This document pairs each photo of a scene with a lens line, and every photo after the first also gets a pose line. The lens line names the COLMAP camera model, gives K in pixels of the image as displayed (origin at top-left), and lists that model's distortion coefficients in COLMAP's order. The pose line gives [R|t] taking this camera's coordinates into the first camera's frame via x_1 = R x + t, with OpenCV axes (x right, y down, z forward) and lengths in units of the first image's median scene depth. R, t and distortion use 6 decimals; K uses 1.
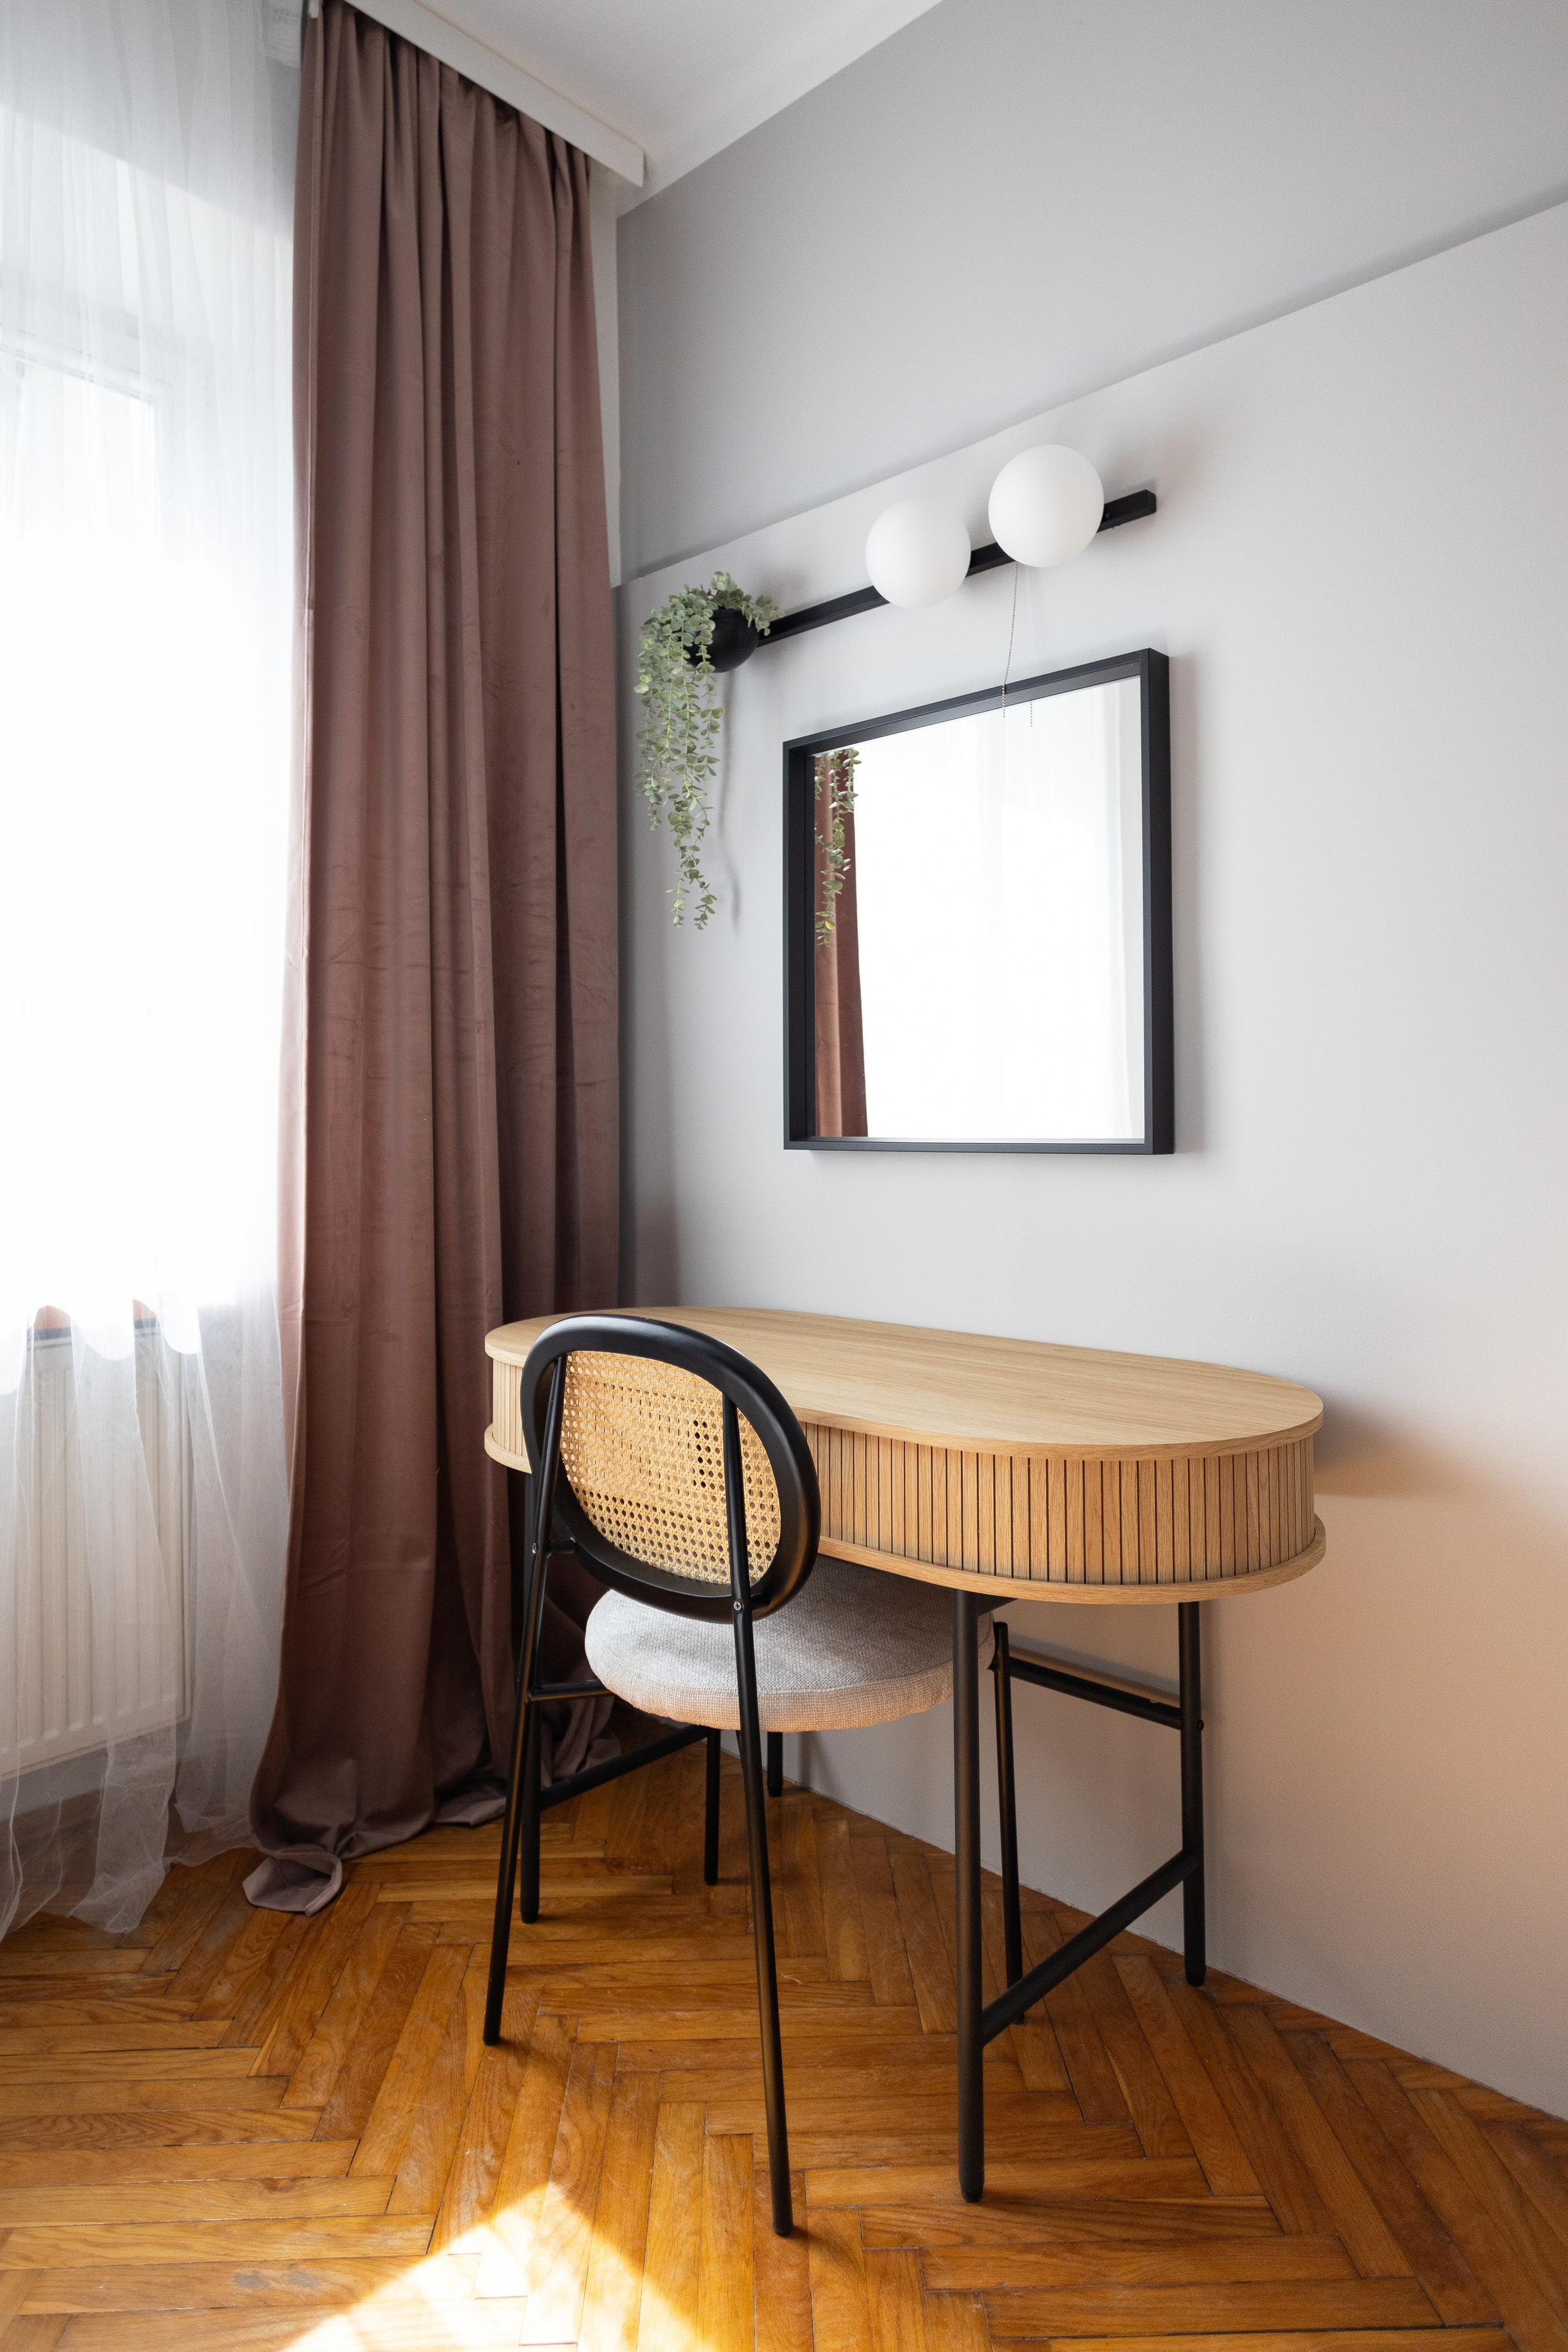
lens RADIAL K [[1446.1, 0, 784.1], [0, 1446.1, 1064.7], [0, 0, 1]] dist [0.013903, -0.003127]
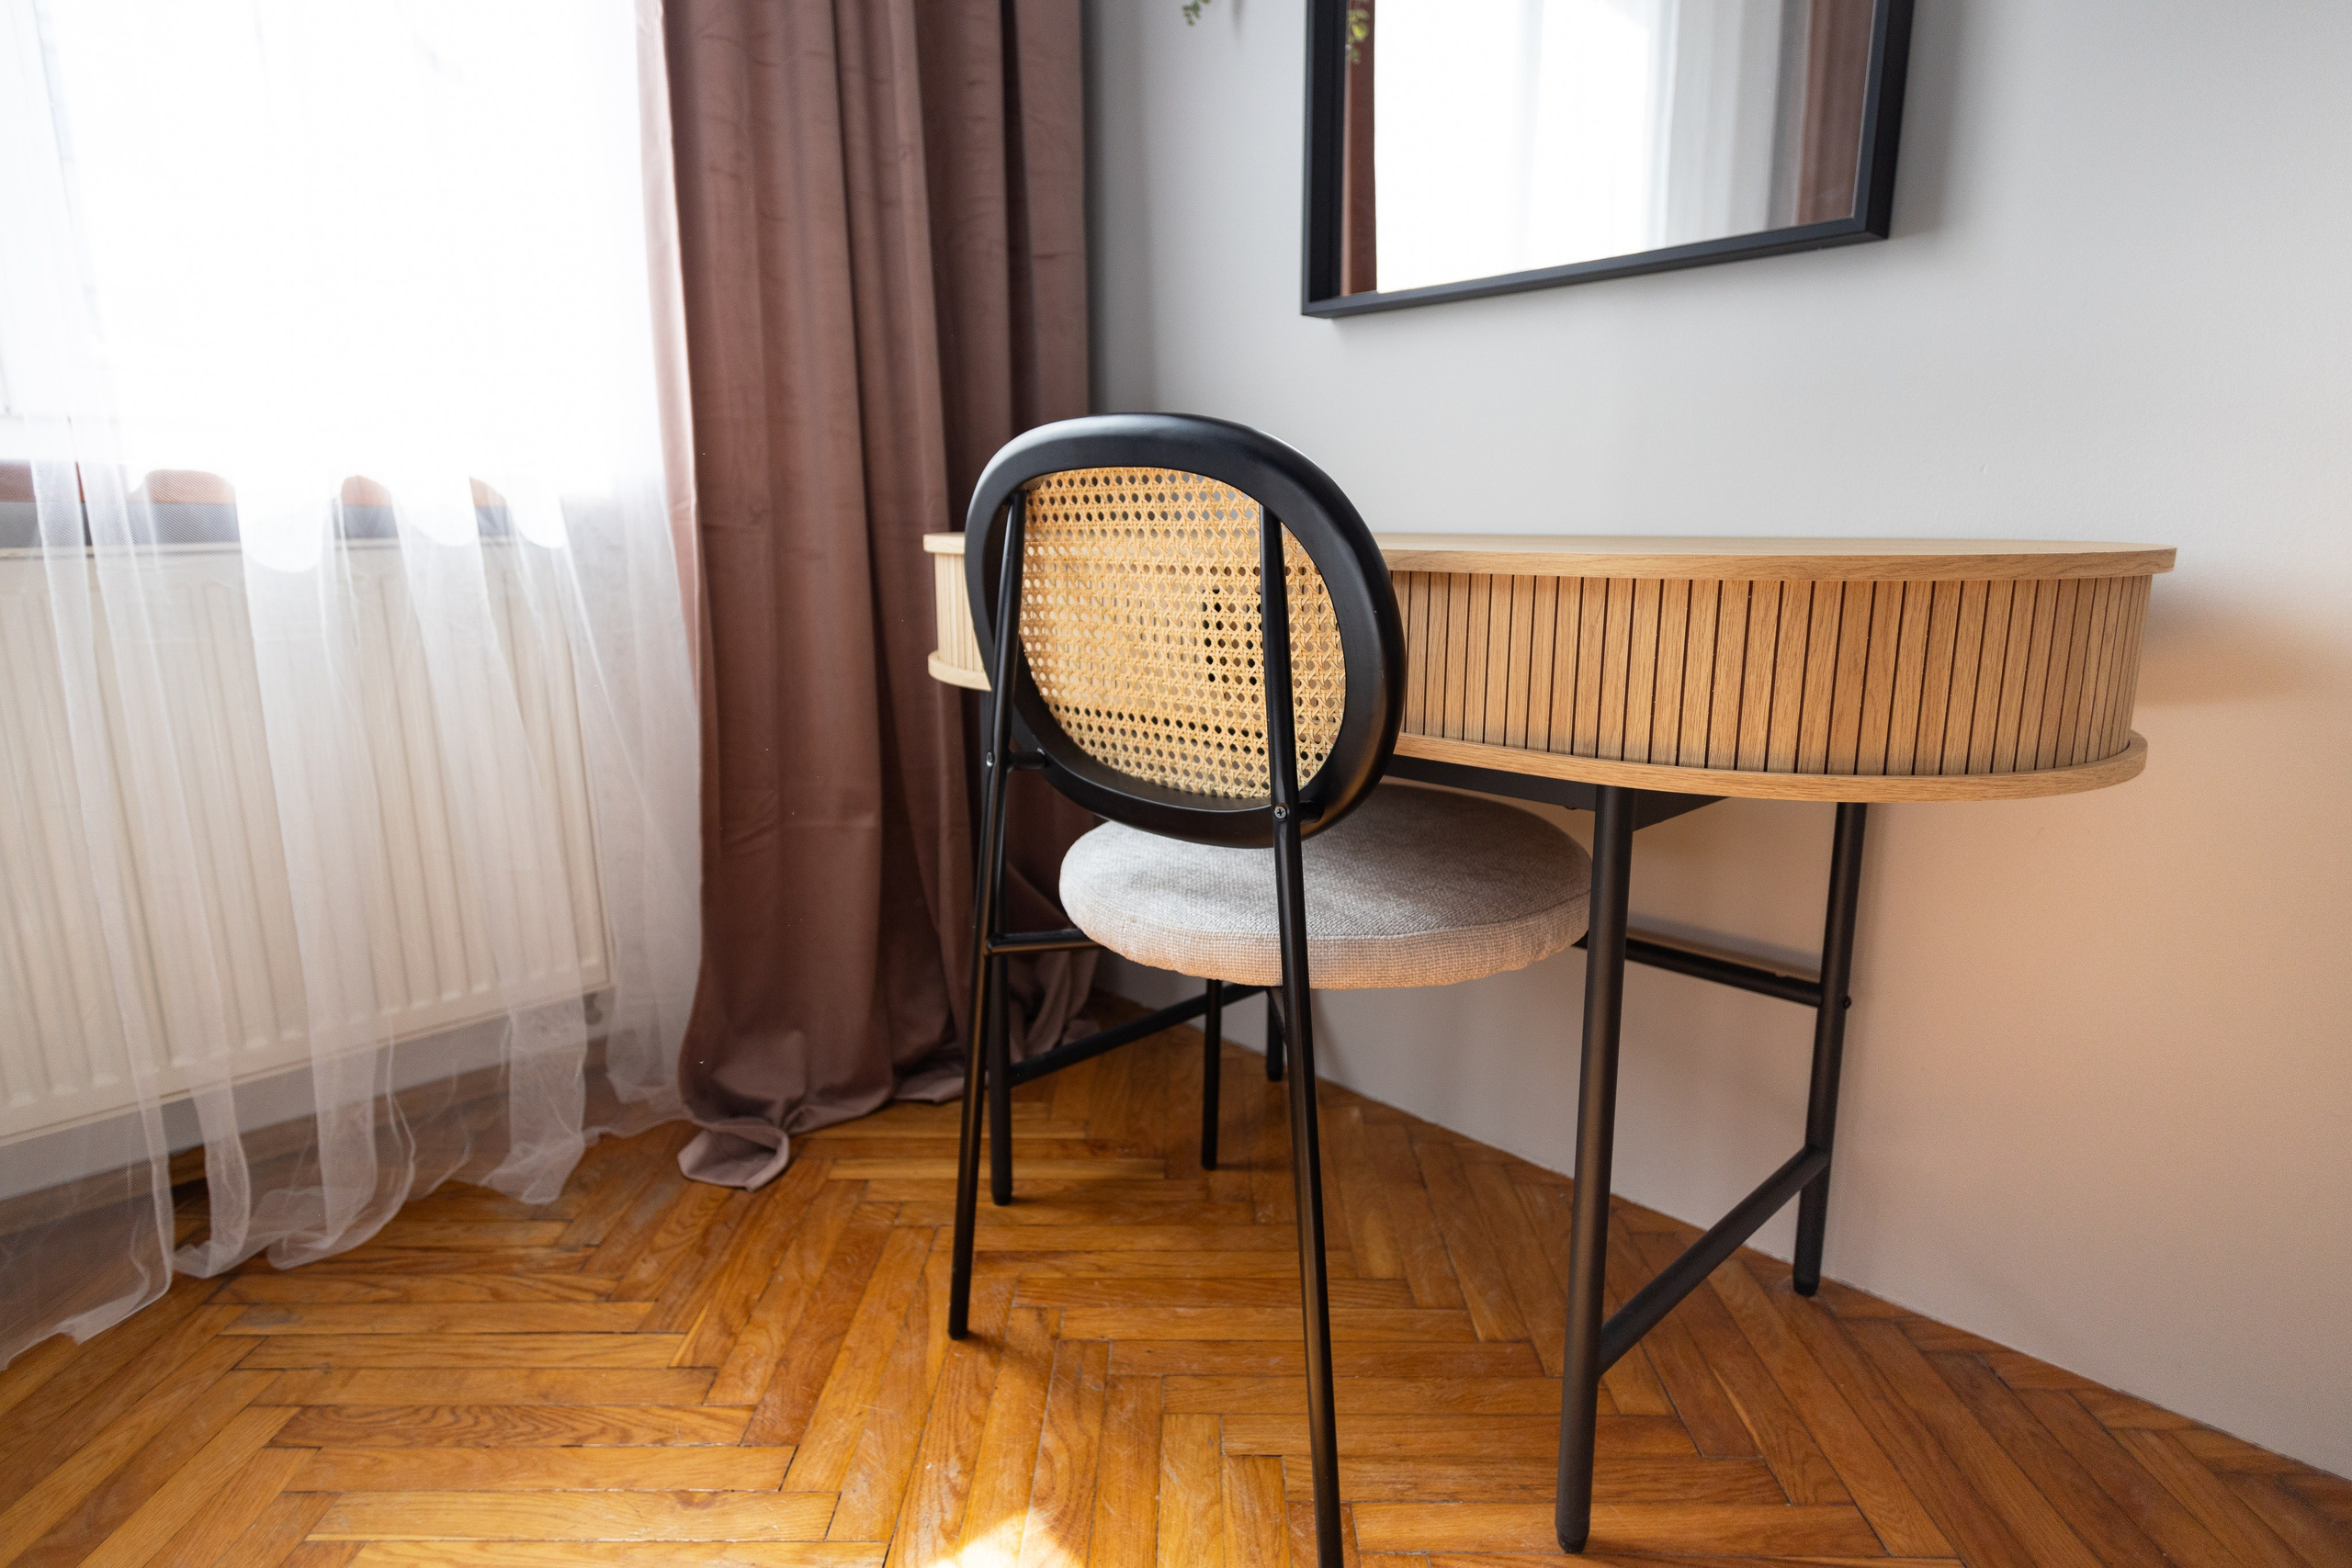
lens RADIAL K [[1325.6, 0, 1170.5], [0, 1325.6, 777.6], [0, 0, 1]] dist [0.014189, -0.001372]
pose [[0.999009, 0.010008, -0.043360, -0.050496], [0.000255, 0.973080, 0.230467, 0.187715], [0.044499, -0.230250, 0.972114, 0.344108]]
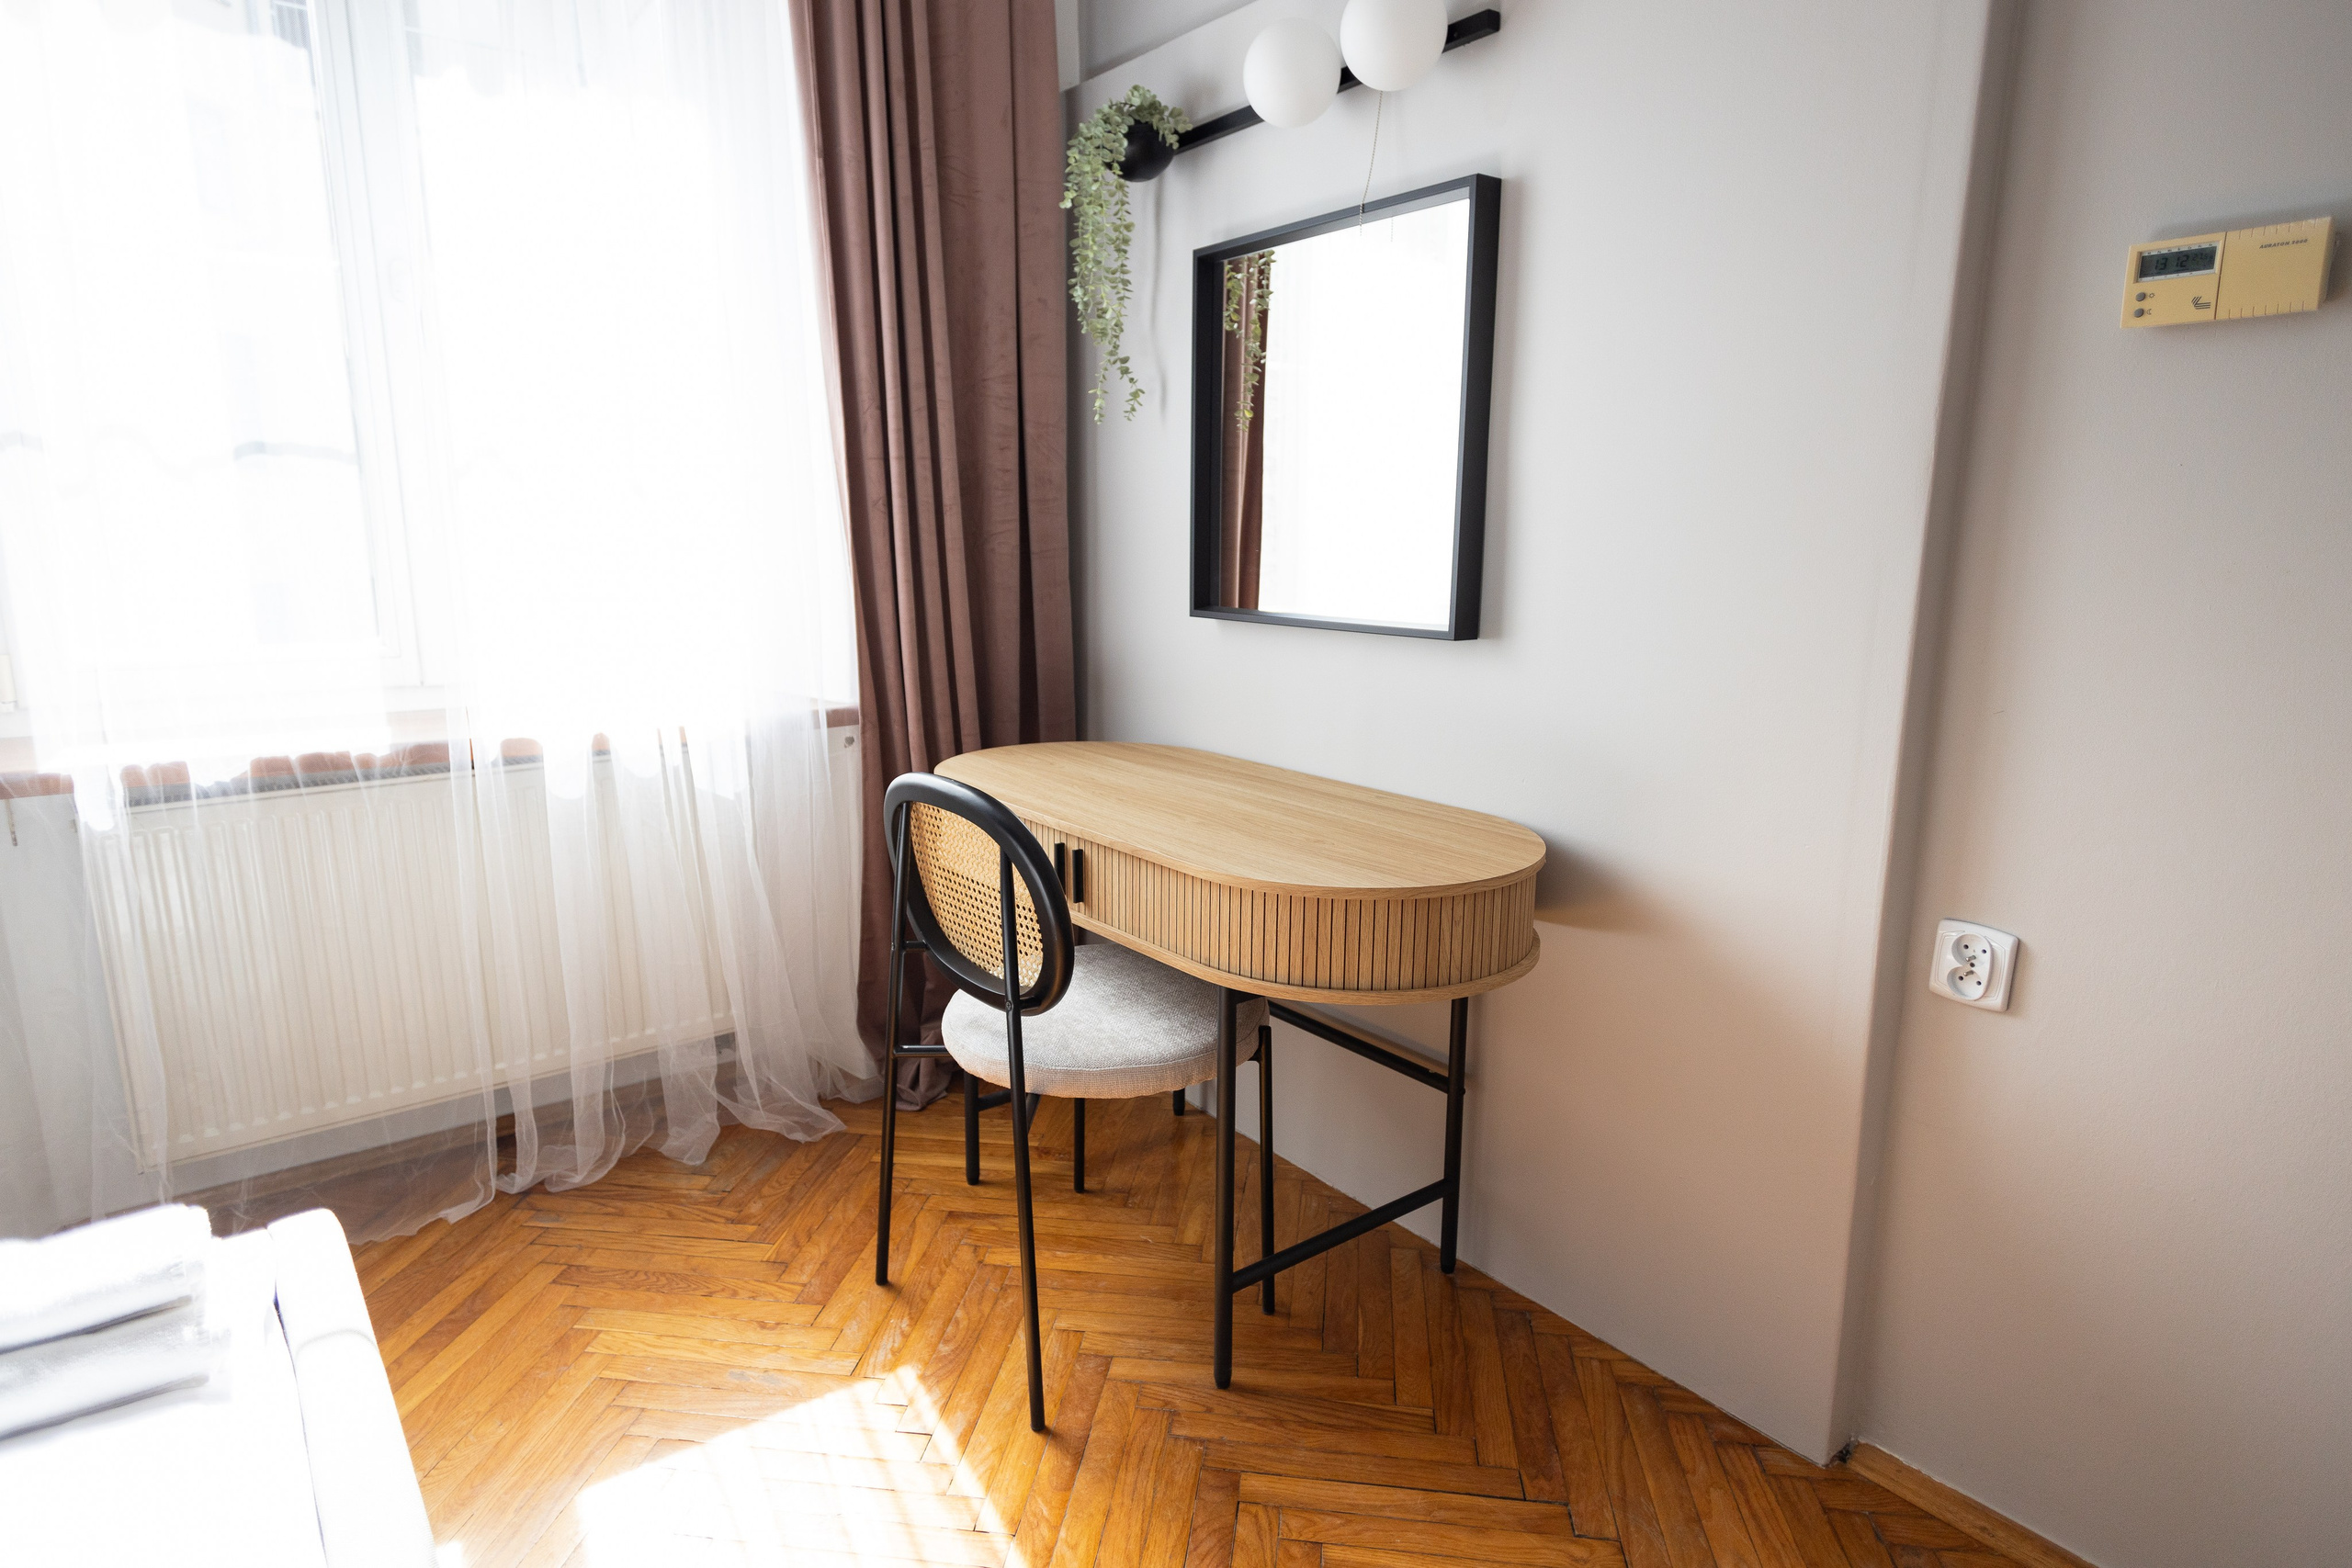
lens RADIAL K [[1325.6, 0, 1170.5], [0, 1325.6, 777.6], [0, 0, 1]] dist [0.014189, -0.001372]
pose [[0.985574, 0.040246, -0.164391, 0.233735], [-0.002478, 0.974642, 0.223756, -0.078043], [0.169227, -0.220121, 0.960682, -0.106279]]
